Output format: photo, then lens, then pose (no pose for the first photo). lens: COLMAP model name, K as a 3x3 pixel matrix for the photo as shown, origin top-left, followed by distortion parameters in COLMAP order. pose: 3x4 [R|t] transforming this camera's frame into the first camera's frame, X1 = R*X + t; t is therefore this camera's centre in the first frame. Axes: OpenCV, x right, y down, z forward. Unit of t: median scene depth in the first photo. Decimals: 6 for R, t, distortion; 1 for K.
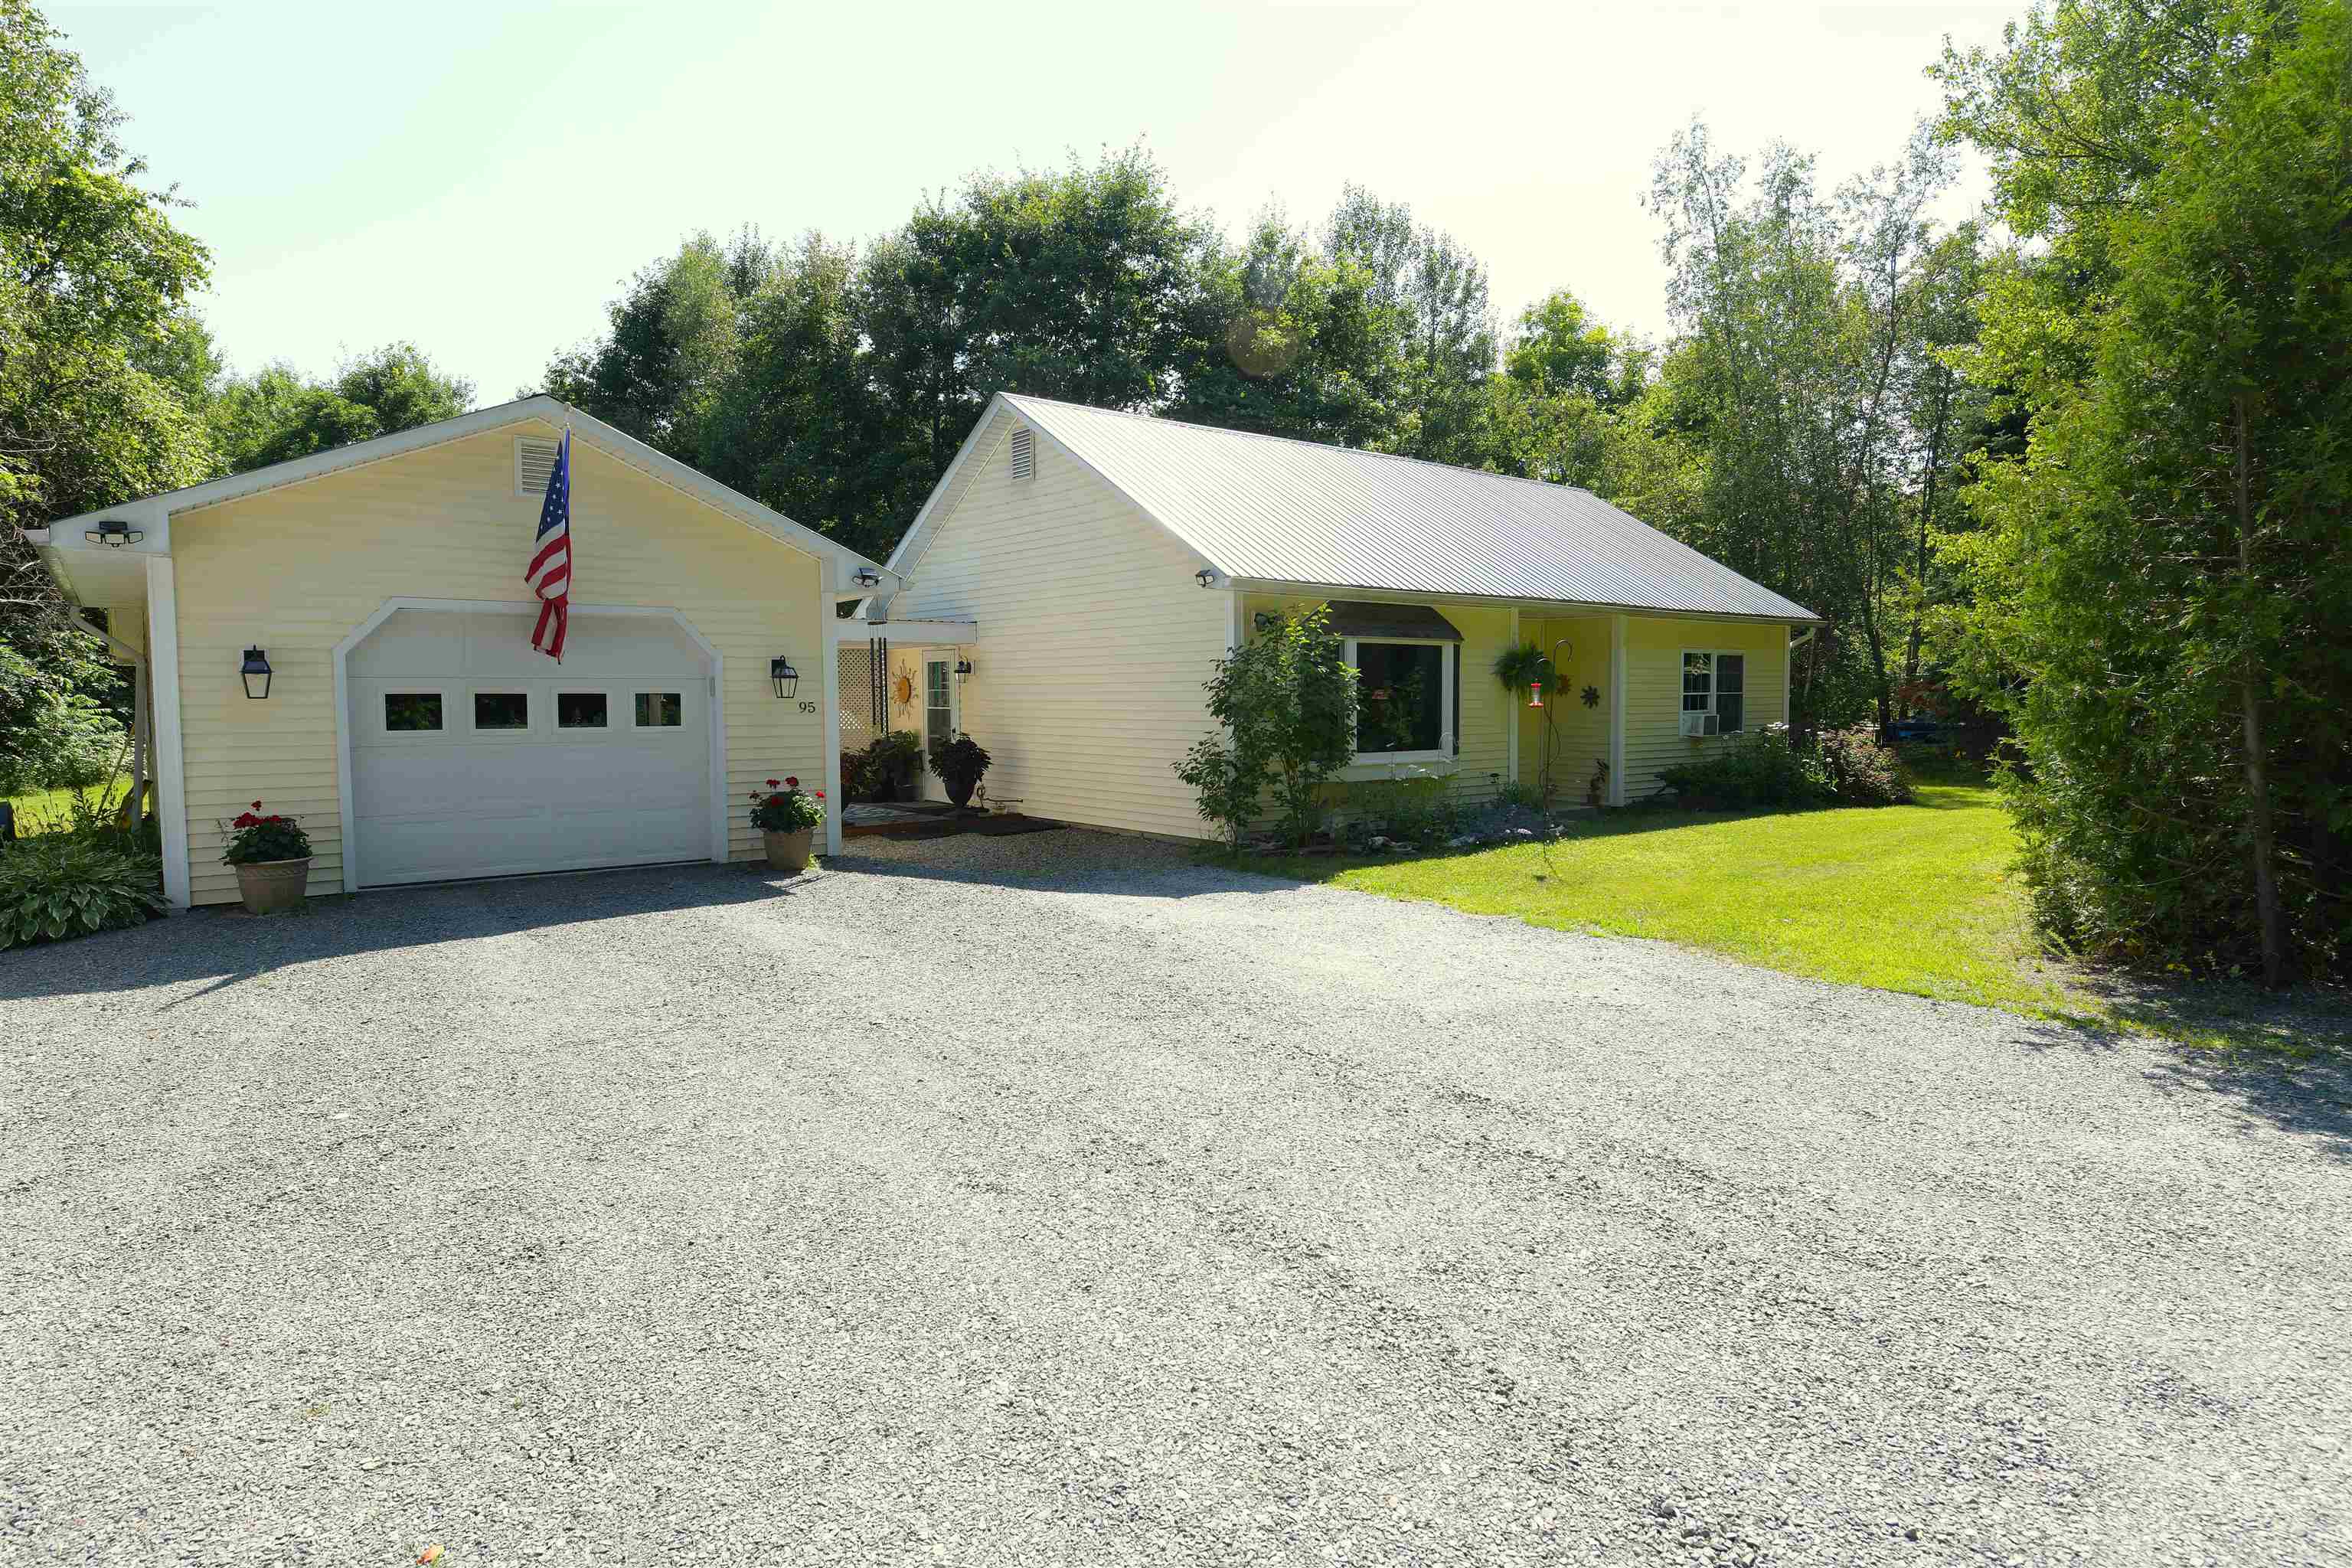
lens RADIAL K [[1342.1, 0, 1174.0], [0, 1342.1, 779.8], [0, 0, 1]] dist [-0.000343, -0.000672]
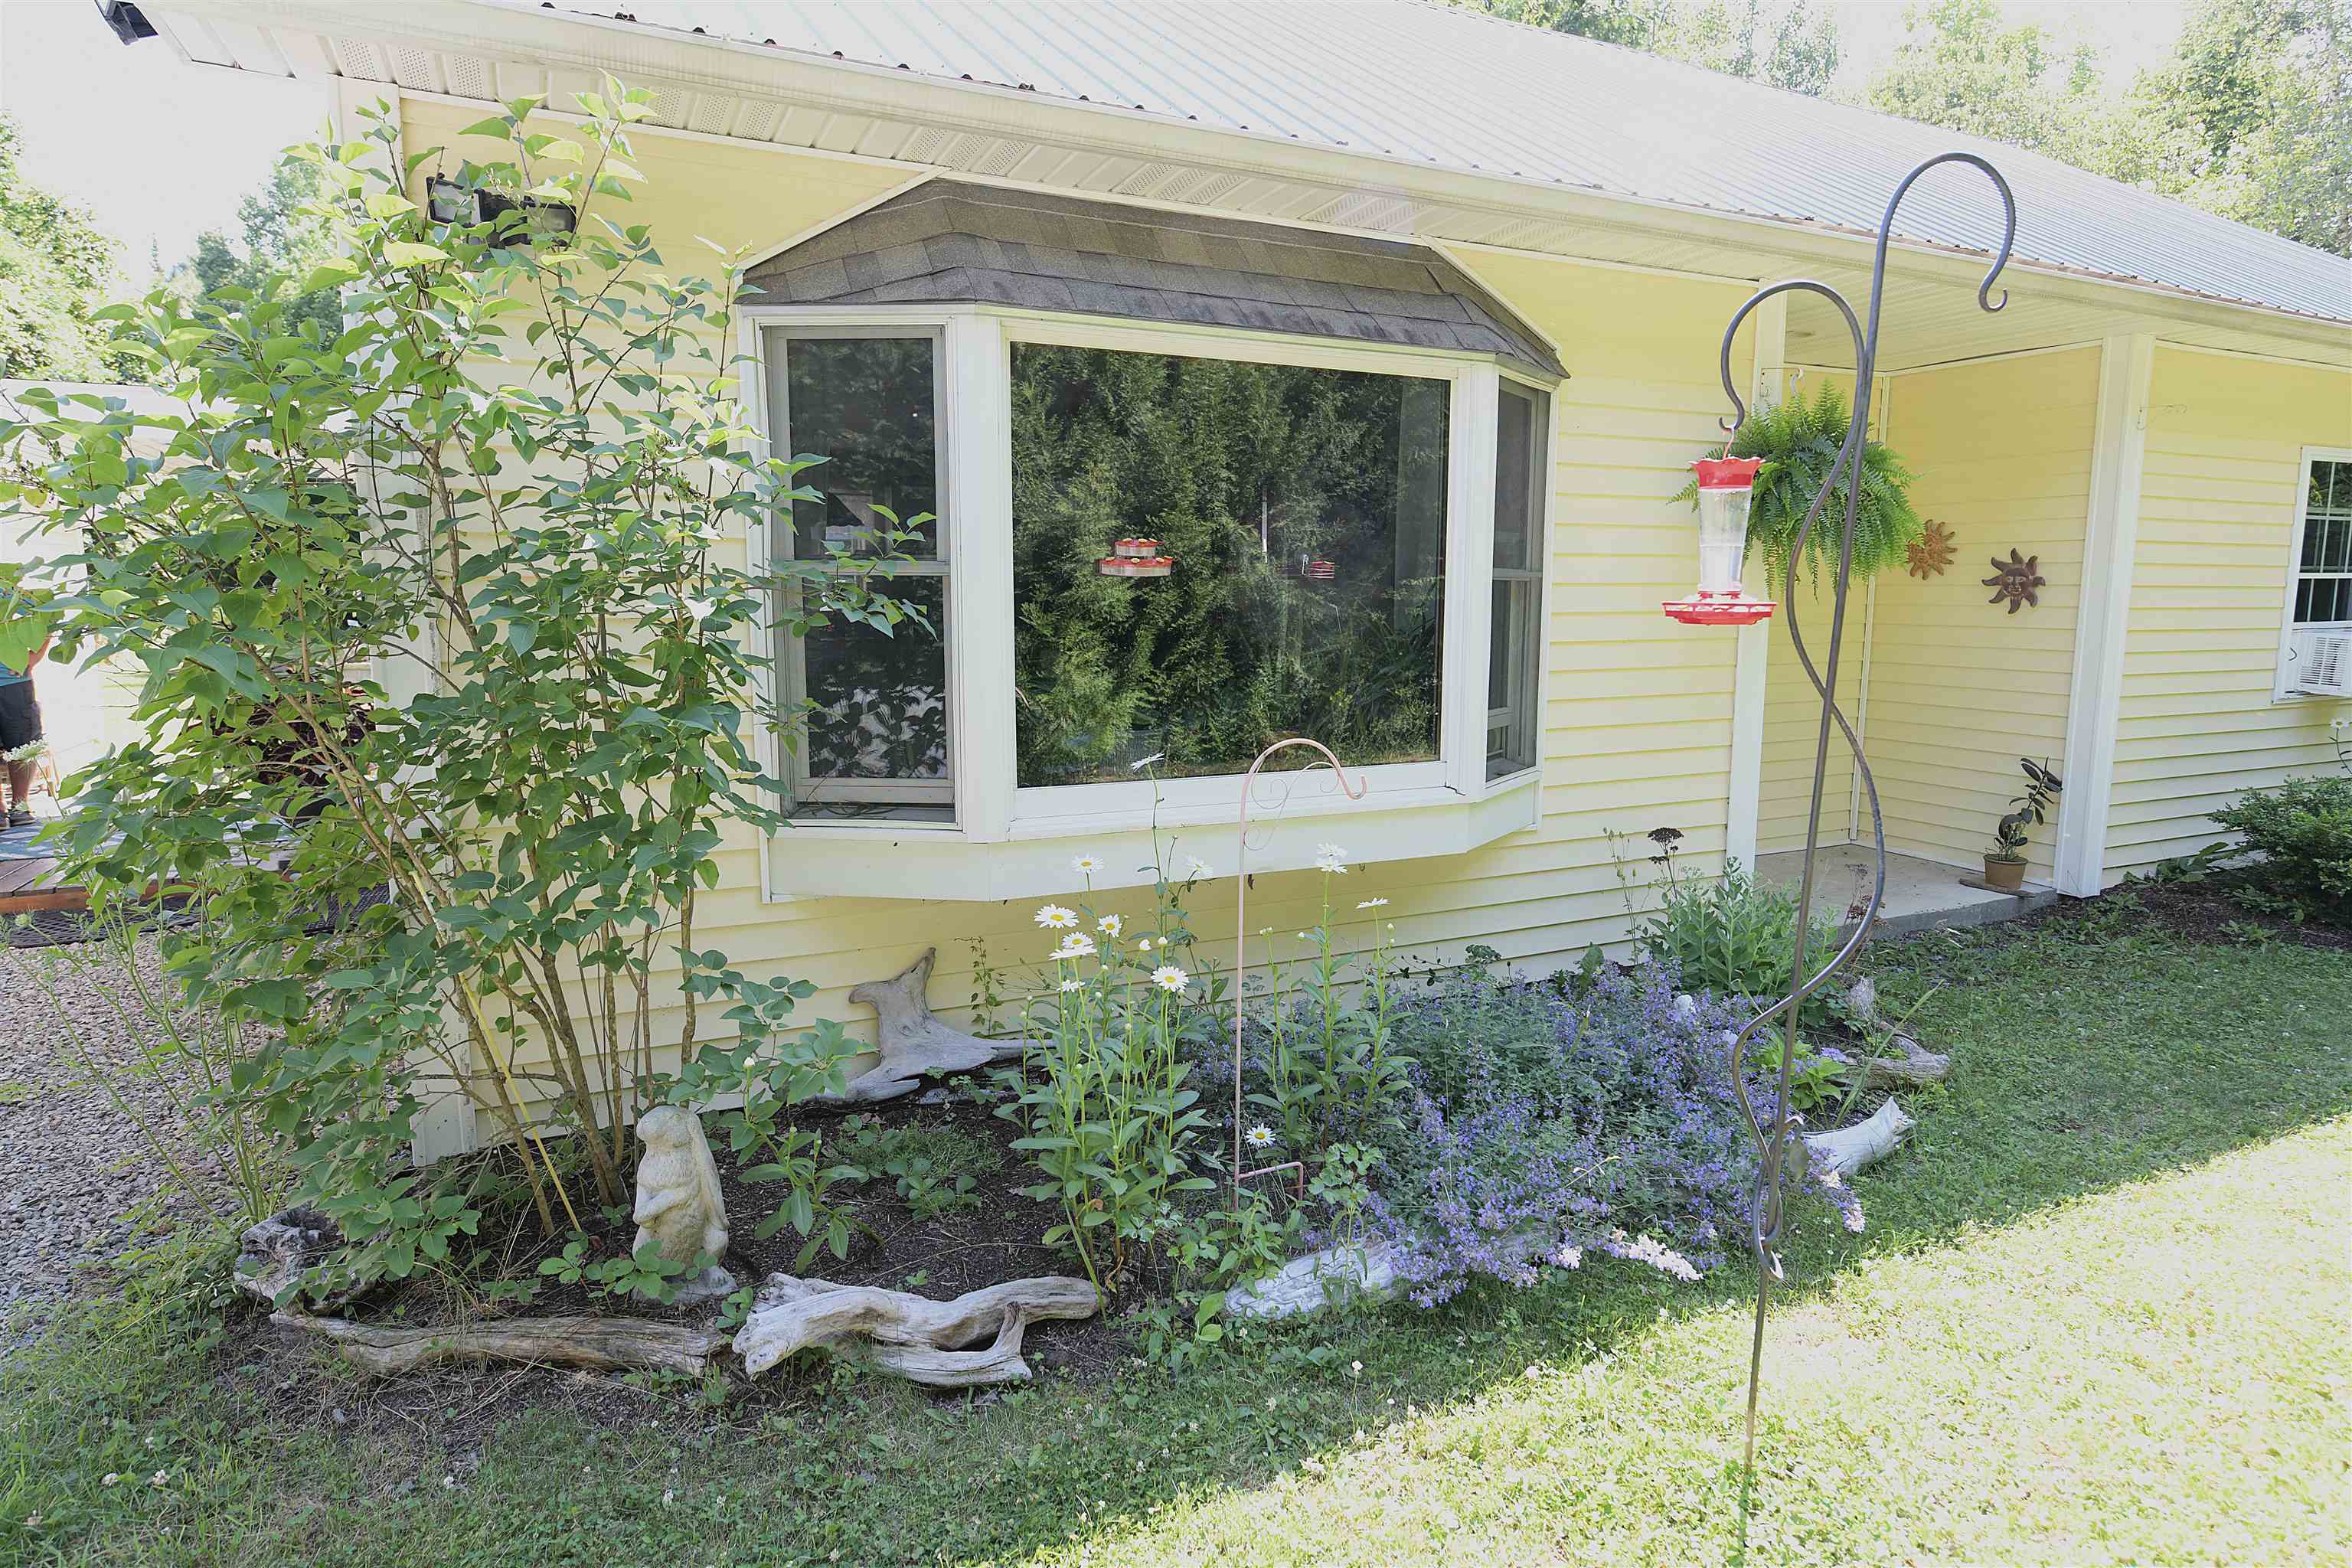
lens RADIAL K [[1321.5, 0, 1185.4], [0, 1321.5, 772.9], [0, 0, 1]] dist [-0.004452, -0.001042]
pose [[0.973259, 0.038195, -0.226512, 0.164331], [-0.020668, 0.996640, 0.079255, -0.031763], [0.228778, -0.072454, 0.970779, 0.561803]]
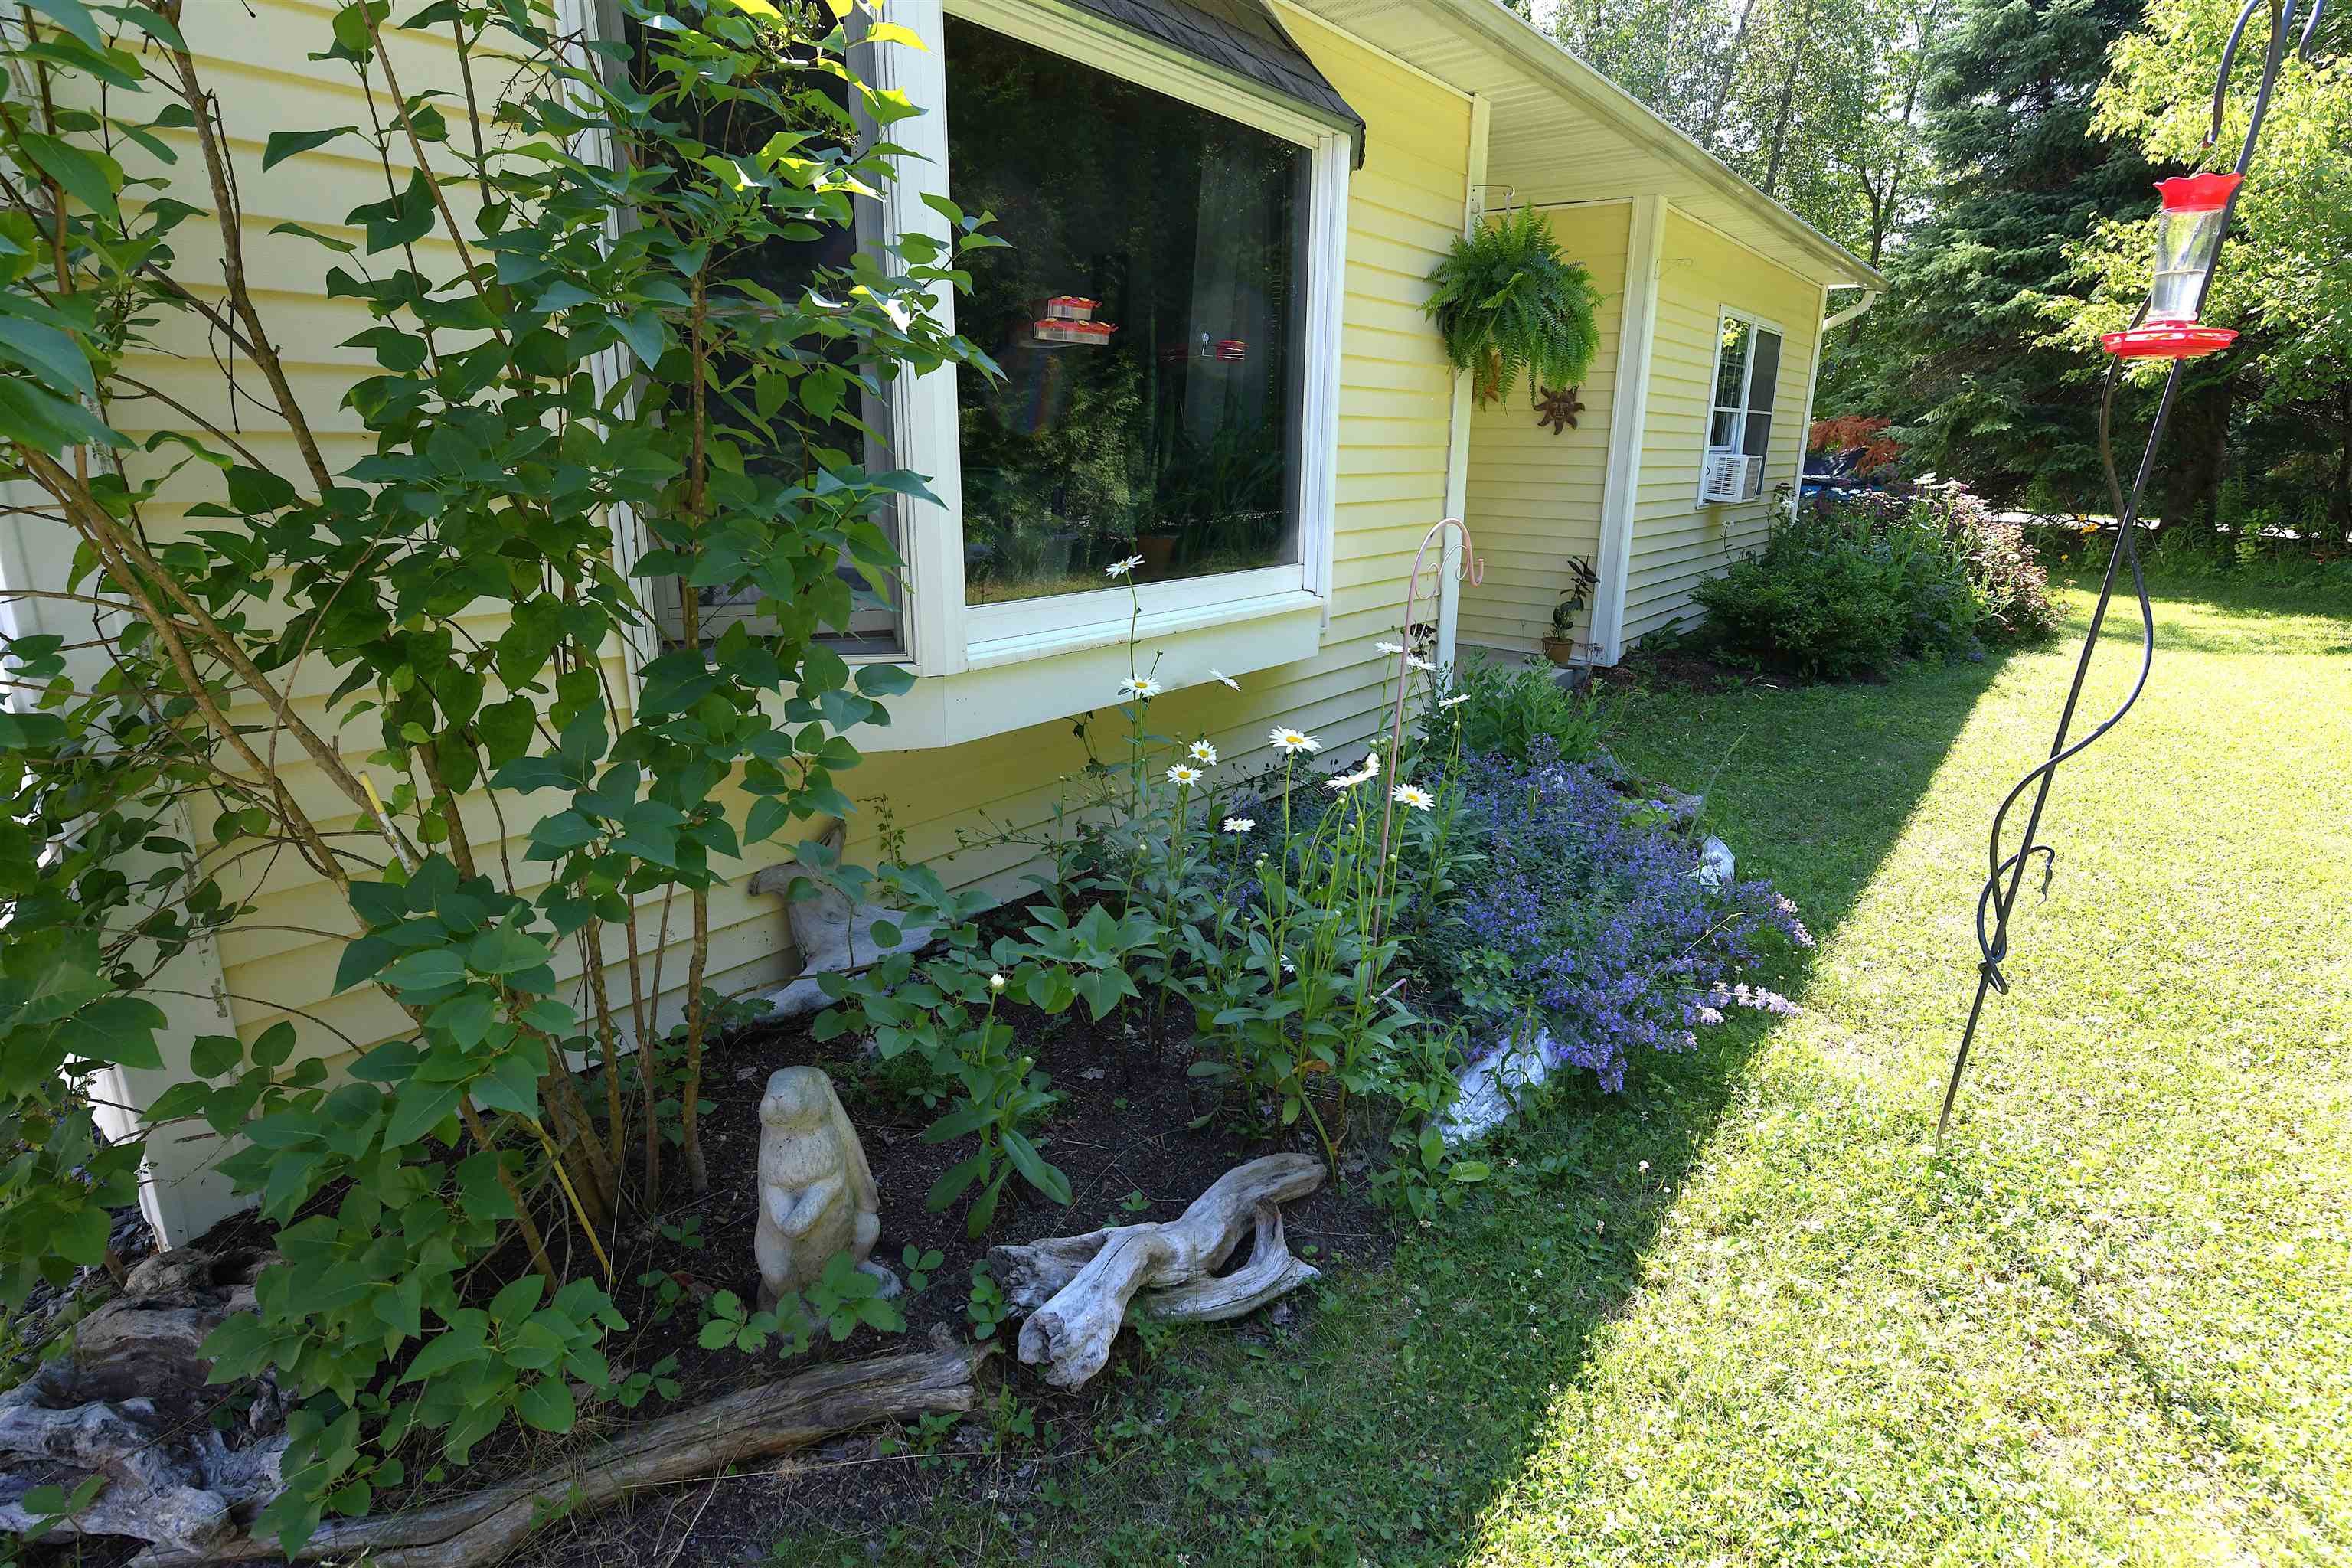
lens RADIAL K [[1213.2, 0, 1182.5], [0, 1213.2, 778.3], [0, 0, 1]] dist [-0.005543, -0.001042]
pose [[0.970465, -0.048879, 0.236237, 0.090852], [-0.001064, 0.978381, 0.206806, -0.024042], [-0.241239, -0.200949, 0.949433, 0.593785]]
